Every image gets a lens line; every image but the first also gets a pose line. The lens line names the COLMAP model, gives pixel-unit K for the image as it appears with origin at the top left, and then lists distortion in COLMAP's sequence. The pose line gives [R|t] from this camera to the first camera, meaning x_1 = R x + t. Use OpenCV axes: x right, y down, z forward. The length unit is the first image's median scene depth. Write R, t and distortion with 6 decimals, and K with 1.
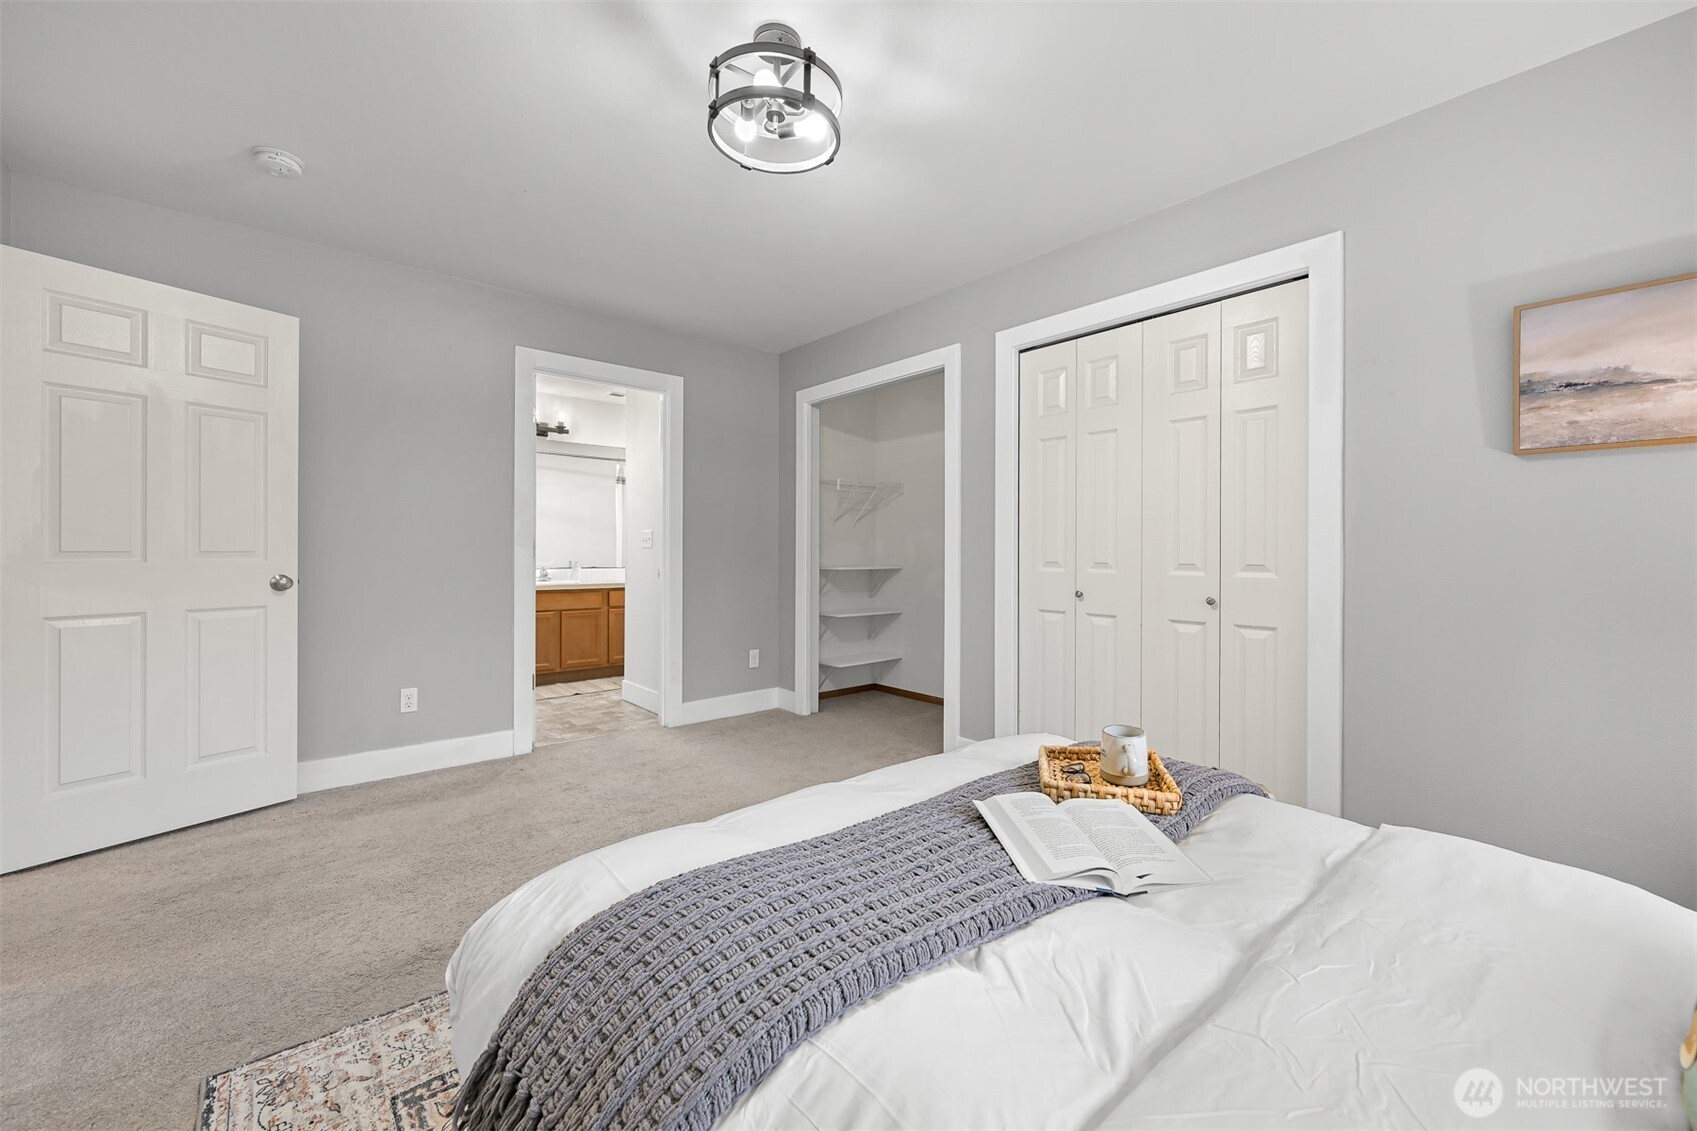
lens RADIAL K [[668.6, 0, 851.2], [0, 668.6, 553.2], [0, 0, 1]] dist [-0.002957, 0.000499]
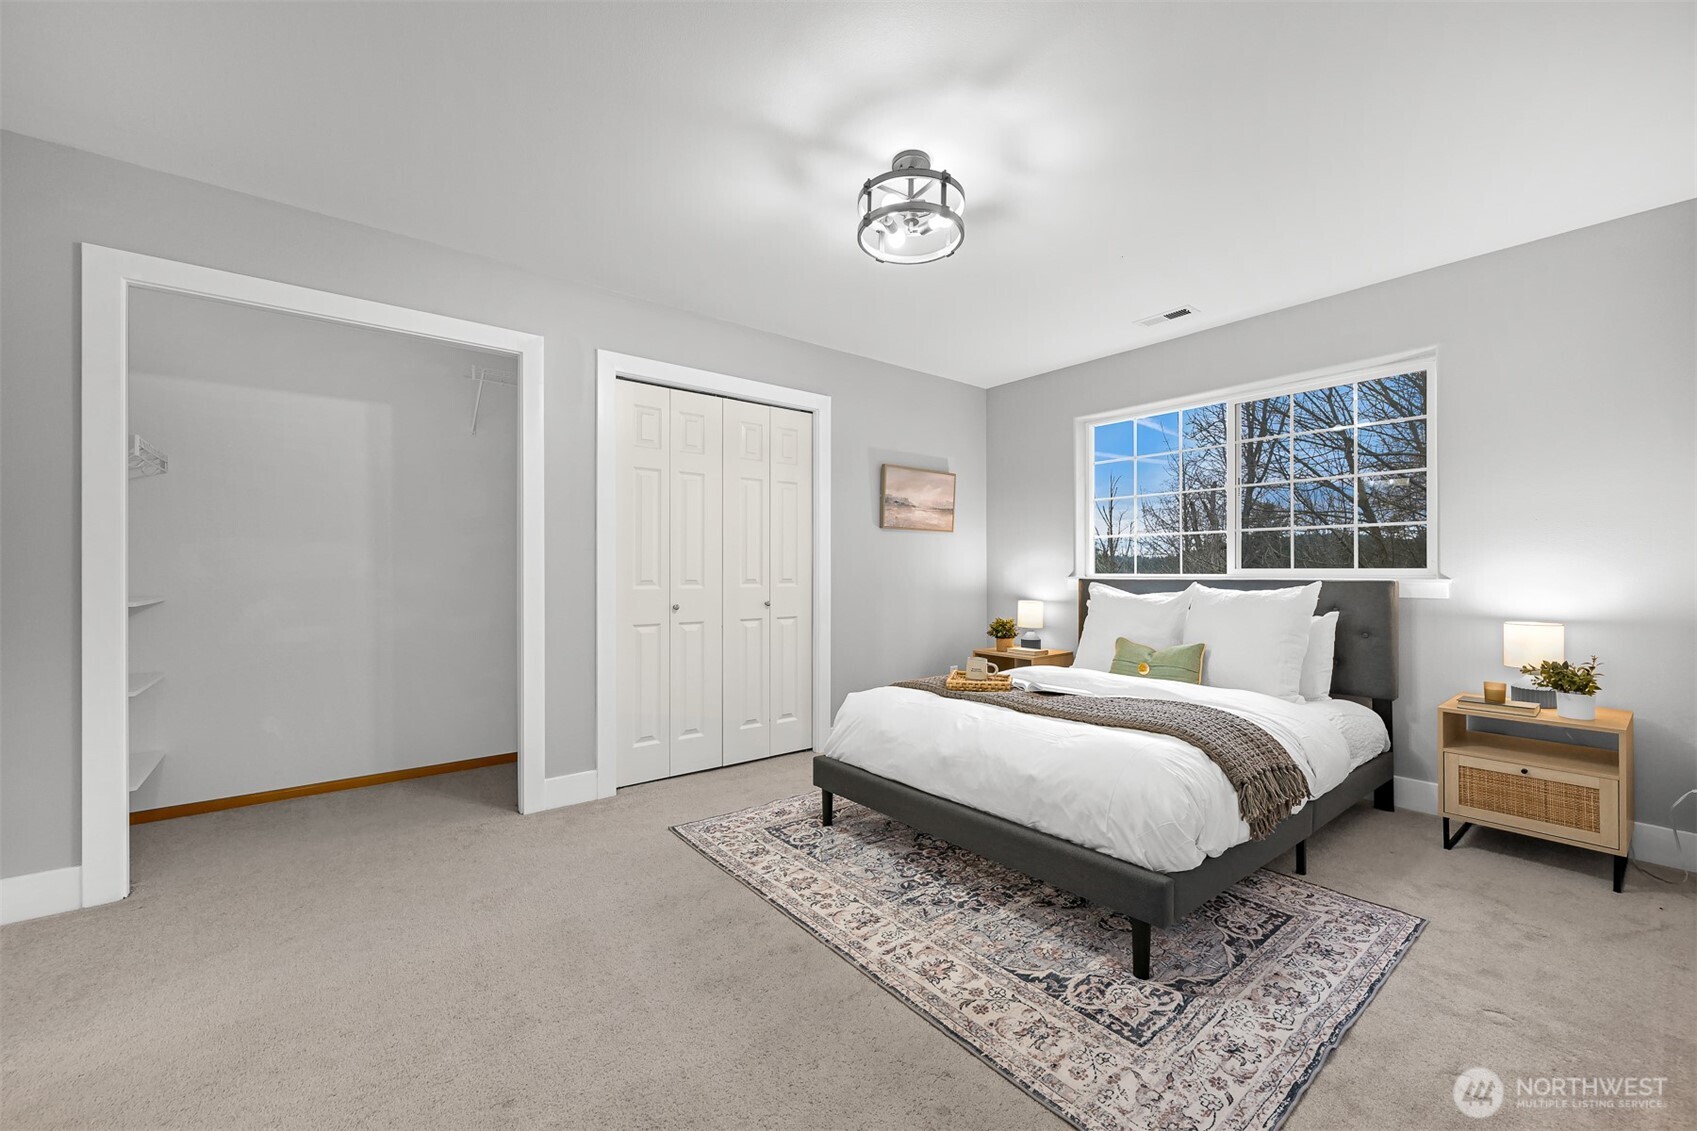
lens RADIAL K [[668.6, 0, 851.6], [0, 668.6, 571.6], [0, 0, 1]] dist [-0.002957, 0.000499]
pose [[0.037956, -0.006347, 0.999259, -1.344241], [0.001106, 0.999979, 0.006309, -0.013633], [-0.999279, 0.000865, 0.037963, 1.052418]]
